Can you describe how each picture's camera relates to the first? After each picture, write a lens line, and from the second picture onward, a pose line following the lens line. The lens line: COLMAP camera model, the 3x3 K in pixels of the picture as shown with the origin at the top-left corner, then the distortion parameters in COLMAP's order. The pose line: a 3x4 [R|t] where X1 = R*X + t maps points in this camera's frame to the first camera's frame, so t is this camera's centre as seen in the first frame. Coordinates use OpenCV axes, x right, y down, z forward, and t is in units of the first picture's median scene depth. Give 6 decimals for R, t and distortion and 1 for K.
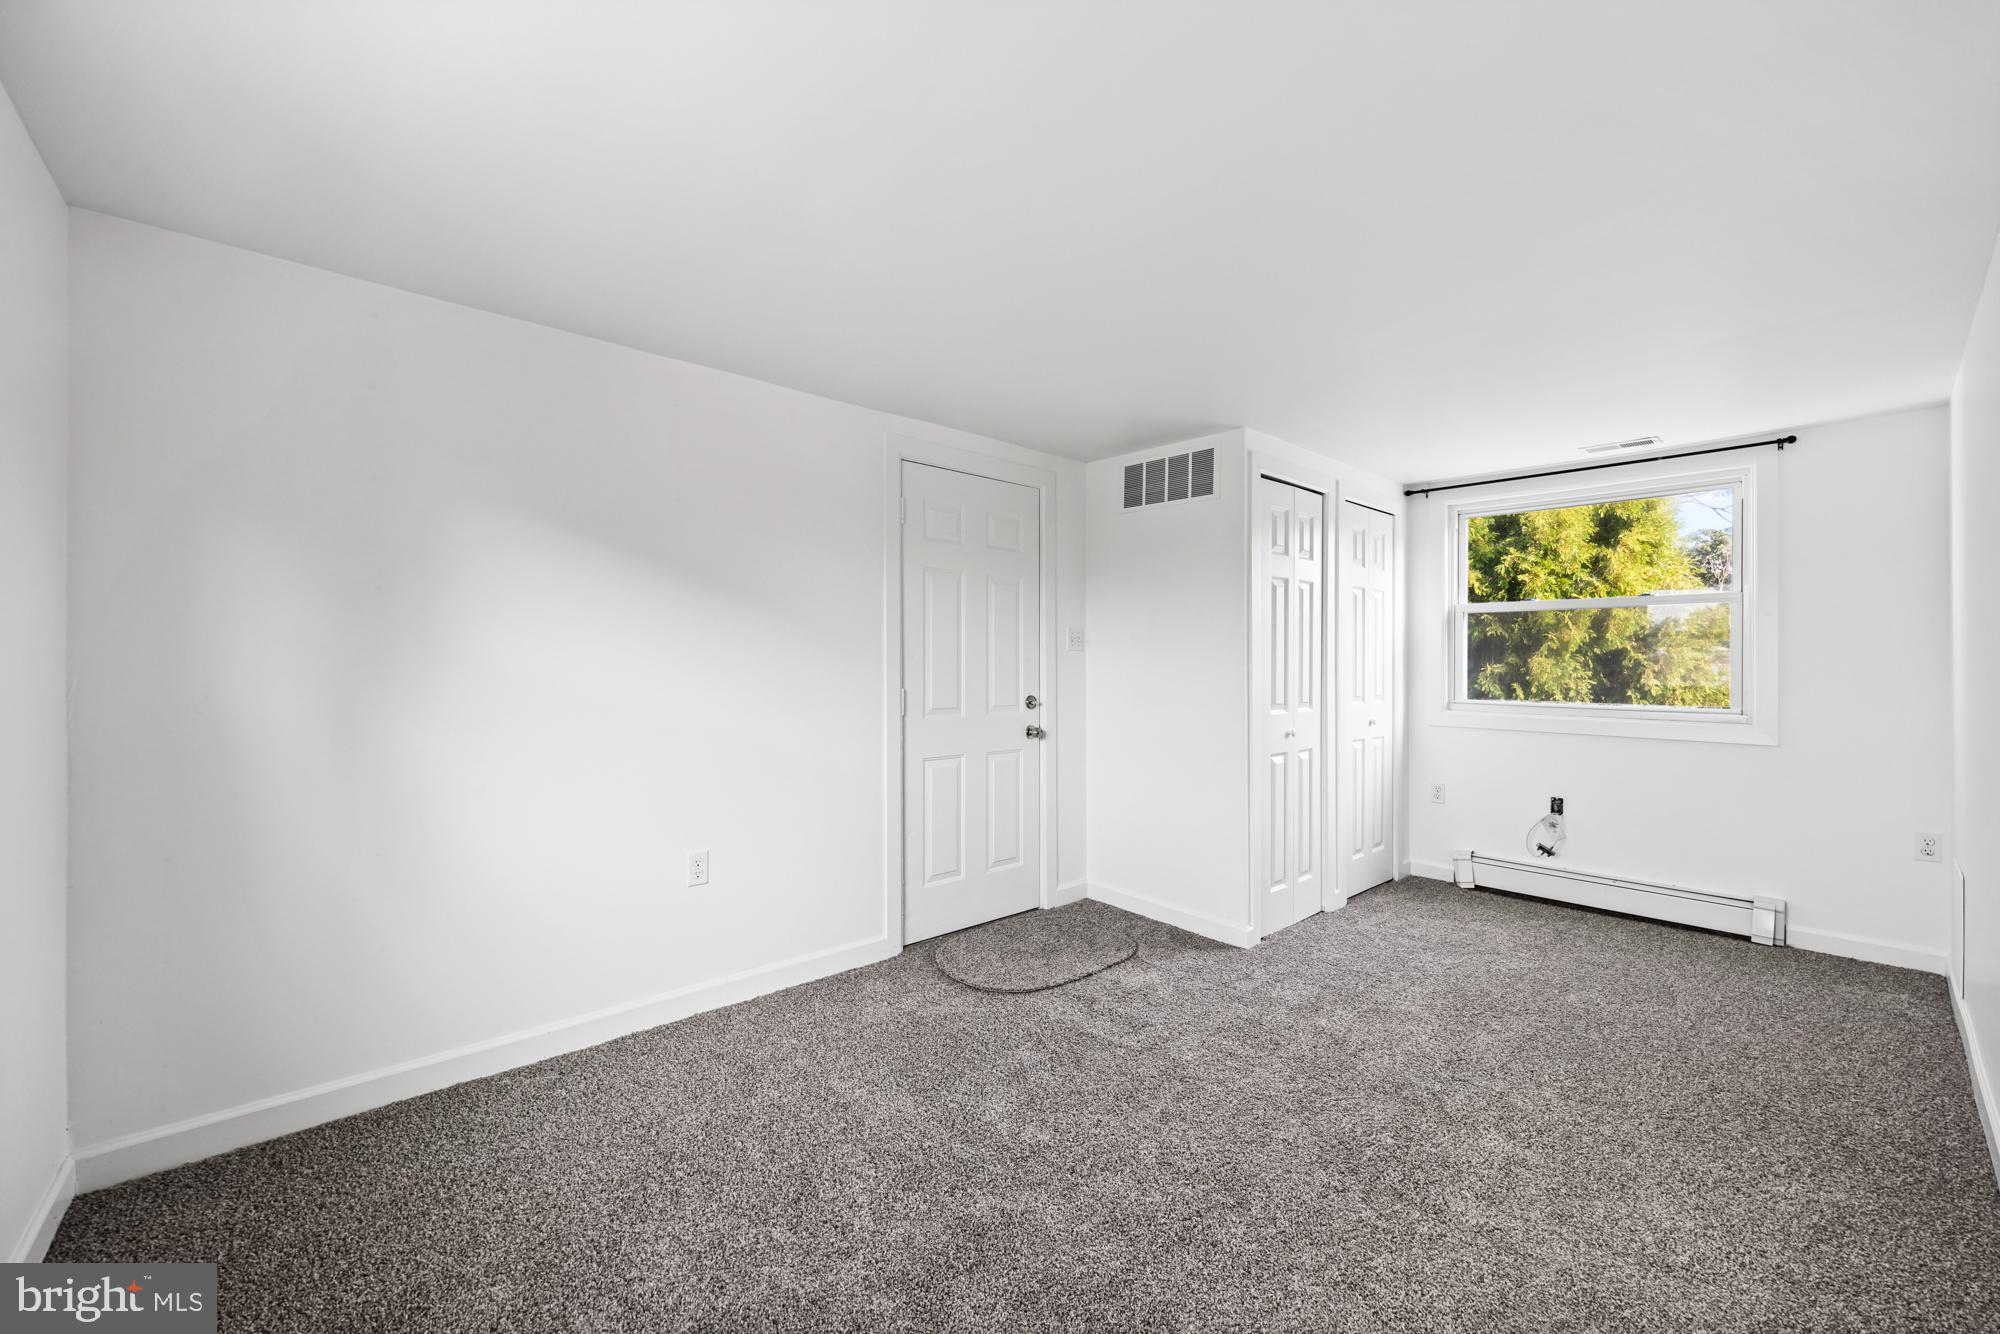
lens RADIAL K [[820.9, 0, 996.7], [0, 820.9, 652.6], [0, 0, 1]] dist [-0.000331, 0.000245]
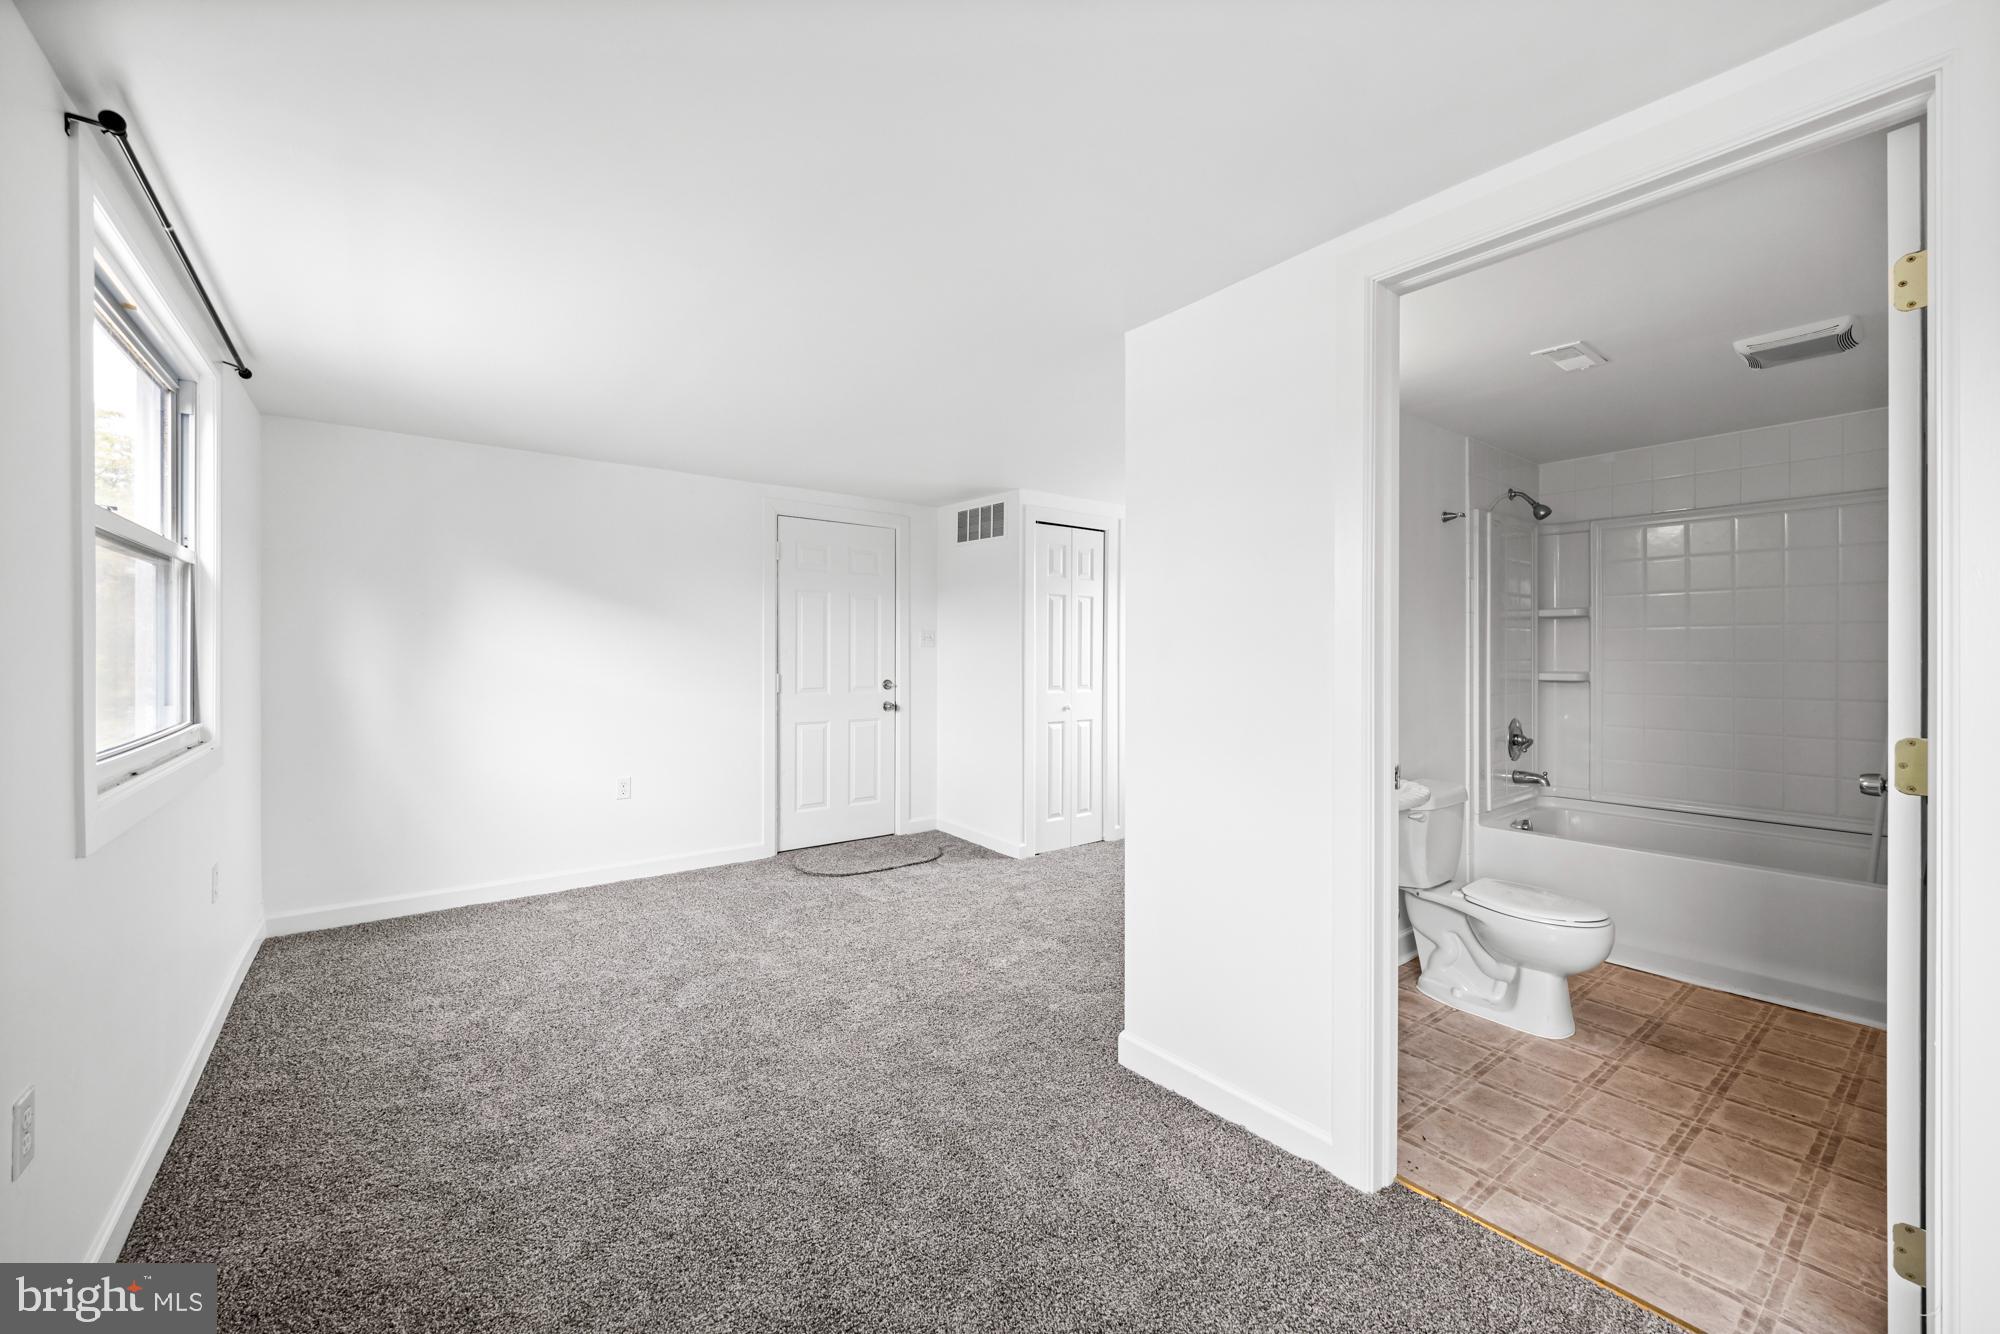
lens RADIAL K [[820.9, 0, 1007.5], [0, 820.9, 653.0], [0, 0, 1]] dist [-0.000331, 0.000245]
pose [[0.997589, 0.000955, -0.069396, 0.366354], [-0.000125, 0.999928, 0.011963, -0.010172], [0.069402, -0.011925, 0.997517, -0.389369]]
